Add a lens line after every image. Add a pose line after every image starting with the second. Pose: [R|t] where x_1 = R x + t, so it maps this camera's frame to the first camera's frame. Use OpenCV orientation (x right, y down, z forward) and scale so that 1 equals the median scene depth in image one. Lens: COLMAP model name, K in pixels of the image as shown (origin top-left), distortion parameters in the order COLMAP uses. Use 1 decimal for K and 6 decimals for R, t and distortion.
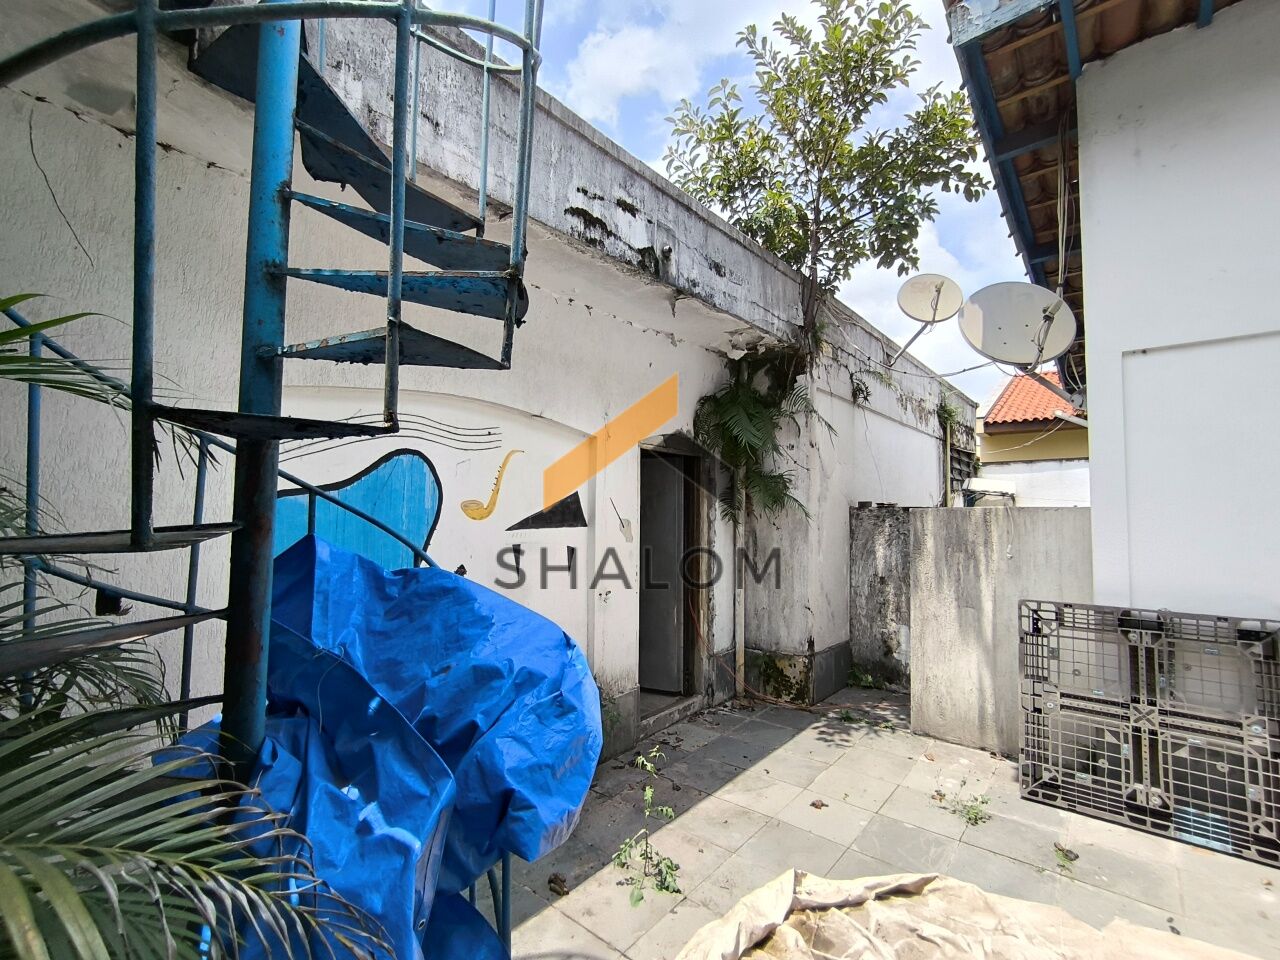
lens RADIAL K [[599.9, 0, 640.0], [0, 599.9, 480.0], [0, 0, 1]] dist [-0.085875, 0.114027]
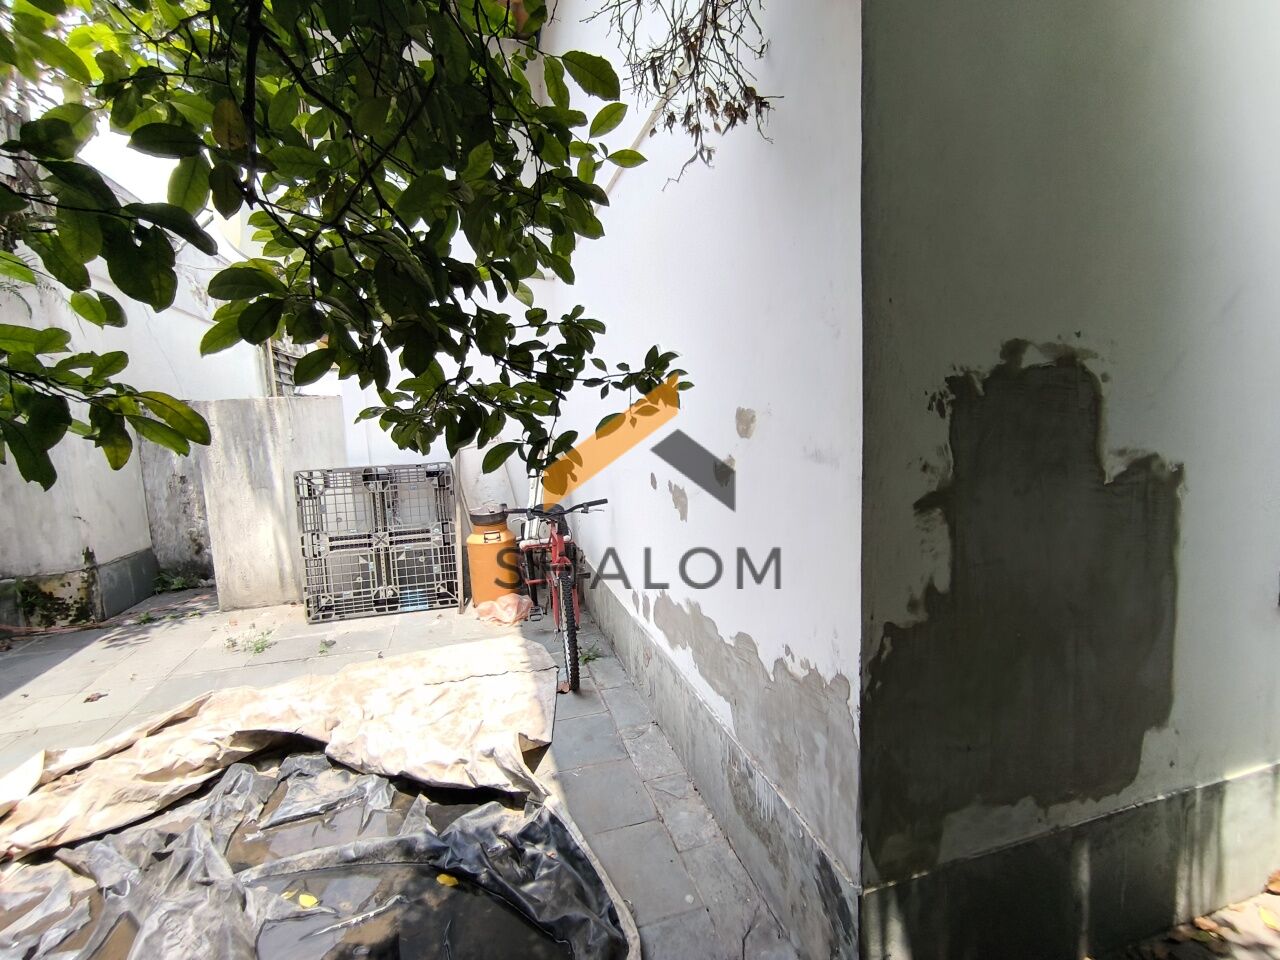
lens RADIAL K [[578.9, 0, 643.5], [0, 578.9, 486.3], [0, 0, 1]] dist [-0.005990, 0.001809]
pose [[0.543350, -0.132488, 0.828986, 0.045635], [-0.001000, 0.987365, 0.158456, 0.043904], [-0.839506, -0.086927, 0.536353, -0.240727]]
